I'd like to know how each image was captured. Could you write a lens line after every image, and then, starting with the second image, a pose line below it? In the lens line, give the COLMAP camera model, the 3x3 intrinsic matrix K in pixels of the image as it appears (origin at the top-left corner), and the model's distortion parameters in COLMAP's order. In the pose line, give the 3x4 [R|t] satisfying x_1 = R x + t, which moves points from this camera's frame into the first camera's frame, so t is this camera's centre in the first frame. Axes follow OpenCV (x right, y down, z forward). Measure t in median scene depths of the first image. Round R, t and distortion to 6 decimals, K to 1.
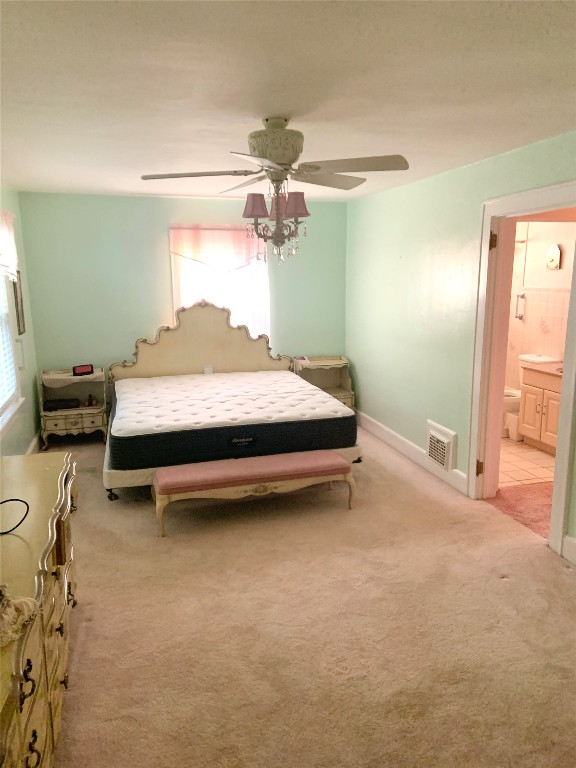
lens RADIAL K [[580.1, 0, 290.8], [0, 580.1, 387.5], [0, 0, 1]] dist [0.143618, -0.160074]
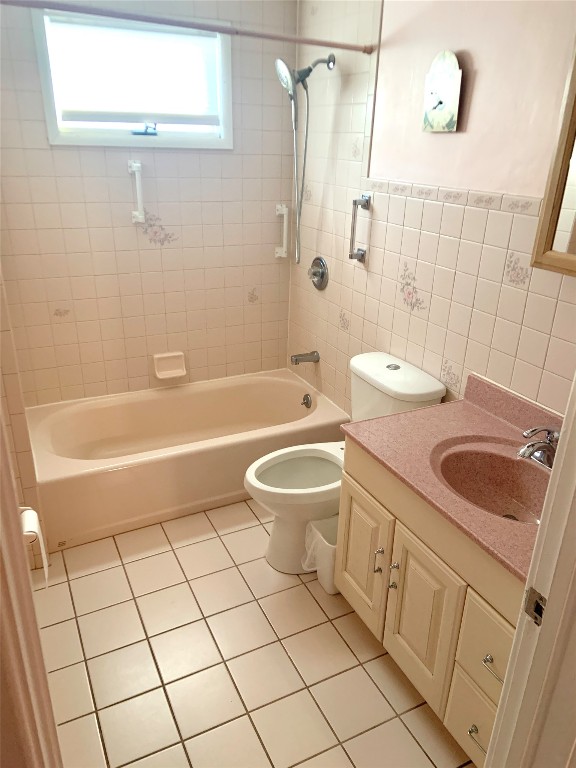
lens RADIAL K [[580.1, 0, 290.8], [0, 580.1, 387.5], [0, 0, 1]] dist [0.143618, -0.160074]
pose [[0.983383, -0.038293, 0.177458, 0.272623], [0.000097, 0.977612, 0.210417, -0.119382], [-0.181542, -0.206903, 0.961371, 0.615737]]
